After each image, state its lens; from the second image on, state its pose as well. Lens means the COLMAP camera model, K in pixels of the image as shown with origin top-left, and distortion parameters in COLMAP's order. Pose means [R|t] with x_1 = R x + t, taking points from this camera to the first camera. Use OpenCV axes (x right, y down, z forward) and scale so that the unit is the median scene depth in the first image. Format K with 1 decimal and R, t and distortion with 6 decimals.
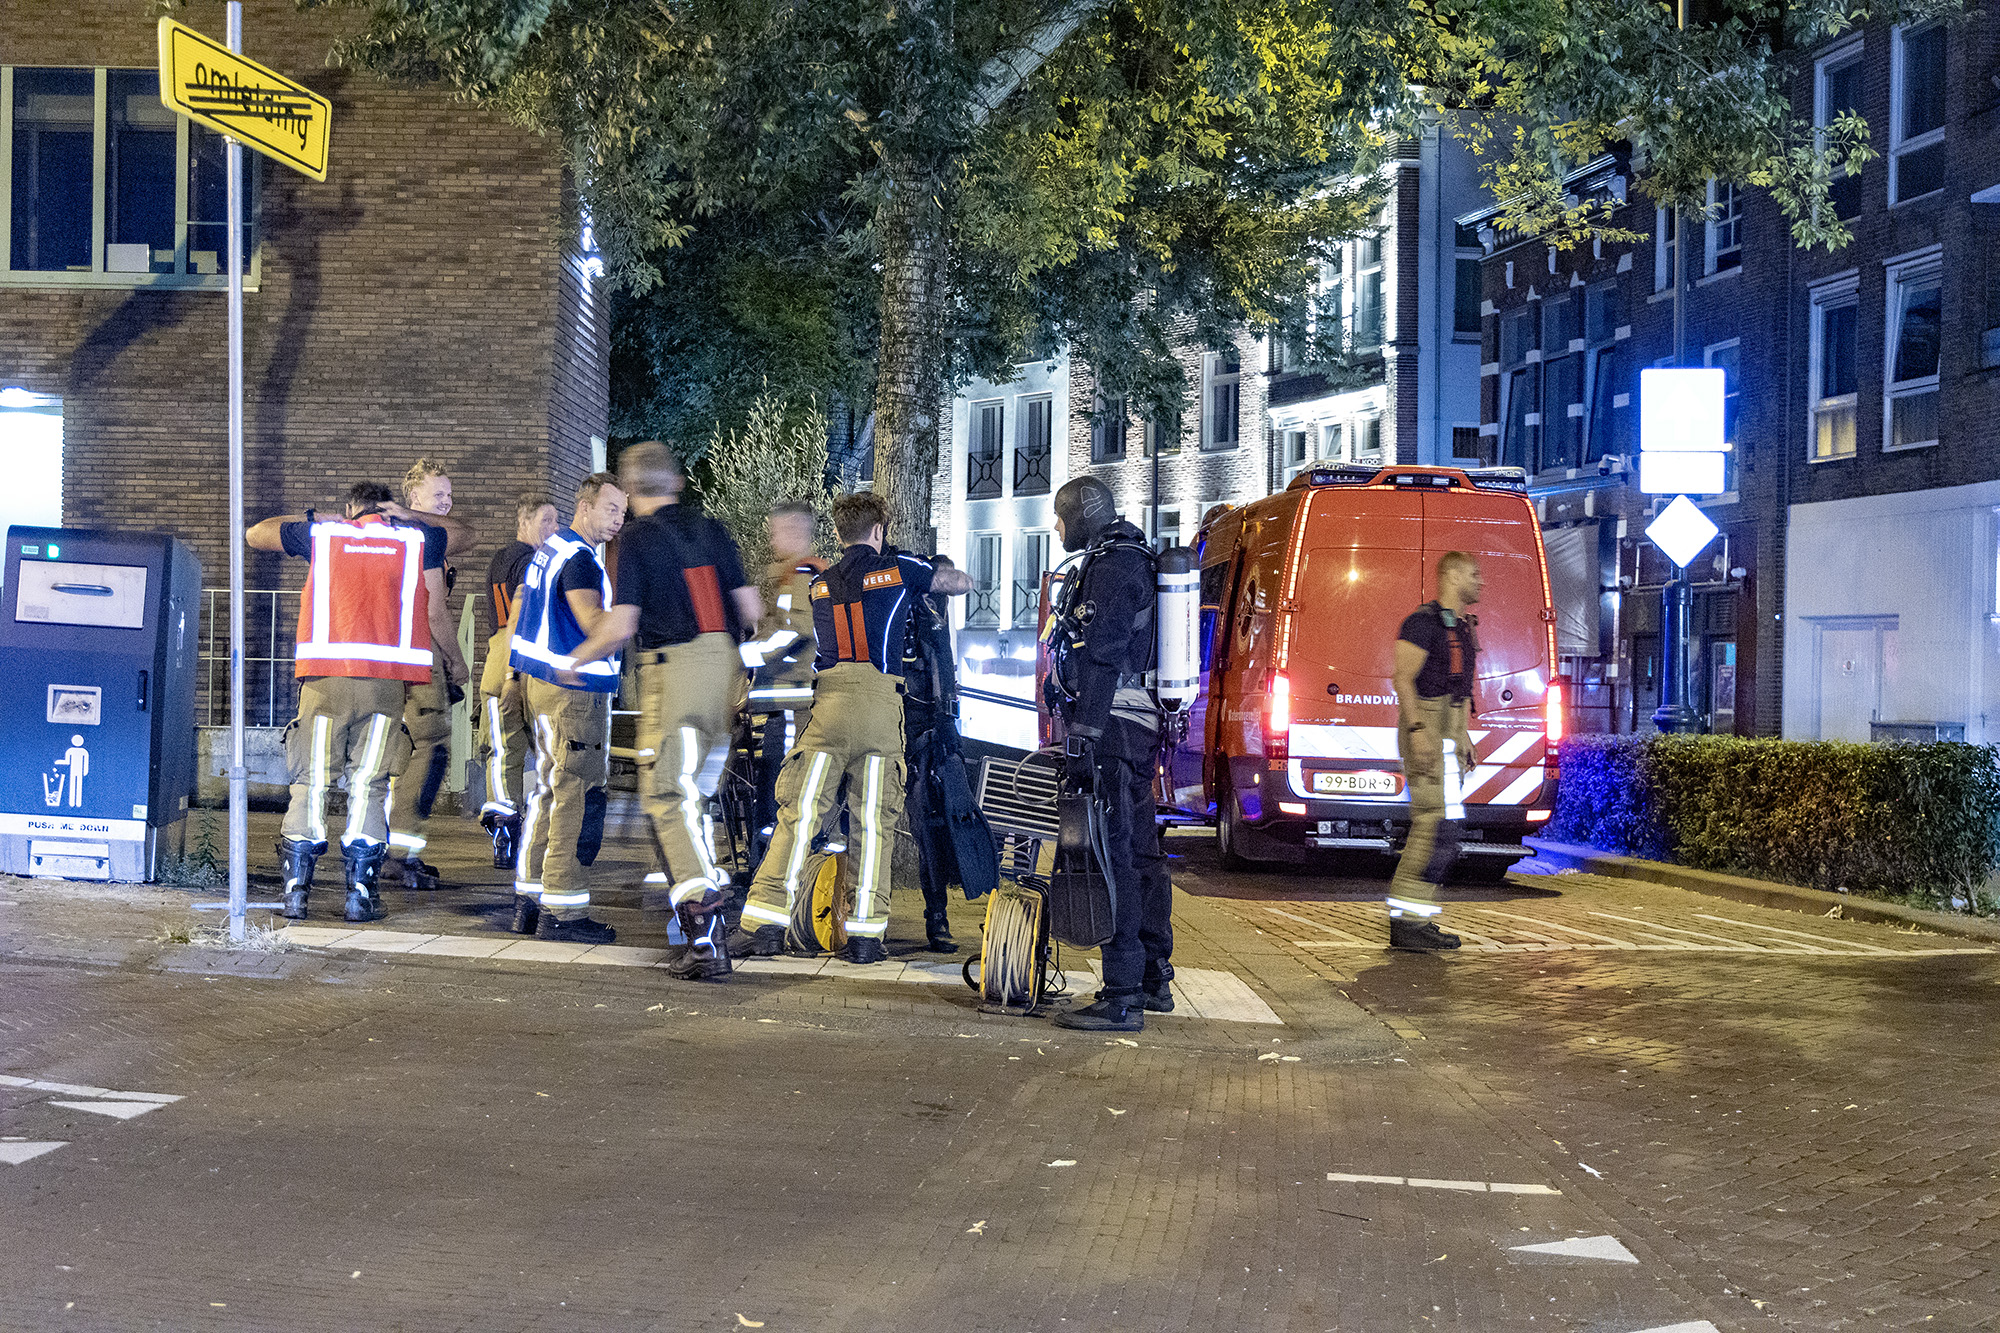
lens RADIAL K [[2869.6, 0, 1007.1], [0, 2869.6, 672.1], [0, 0, 1]] dist [0.049805, 0.000000]
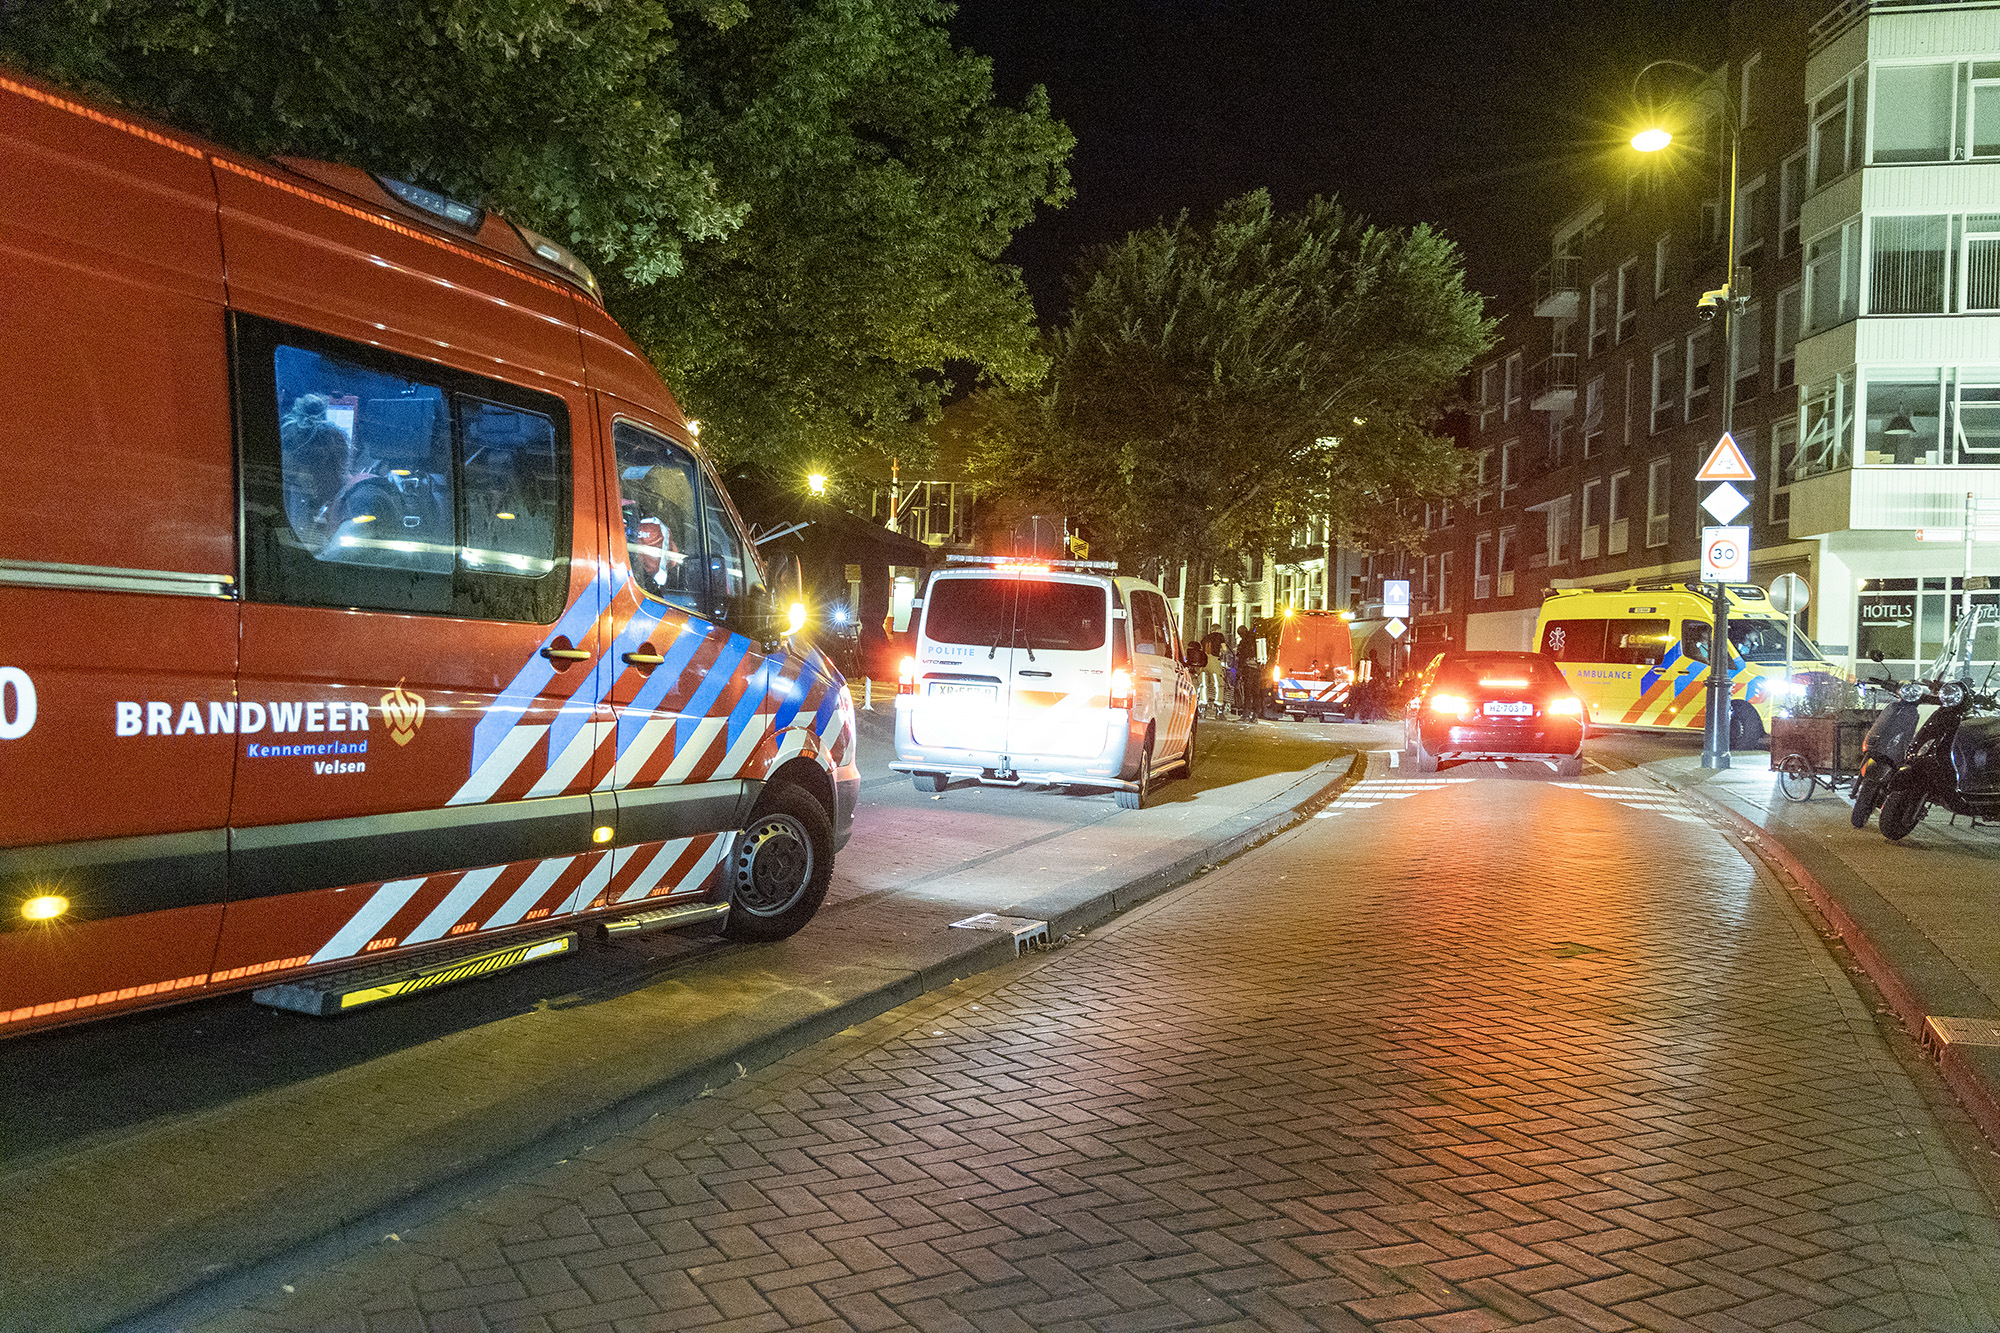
lens RADIAL K [[1653.9, 0, 995.9], [0, 1653.9, 674.7], [0, 0, 1]] dist [0.016779, 0.002196]
pose [[0.996987, 0.019177, -0.075155, -0.088728], [-0.019575, 0.999798, -0.004557, 0.024545], [0.075052, 0.006014, 0.997161, -0.976234]]
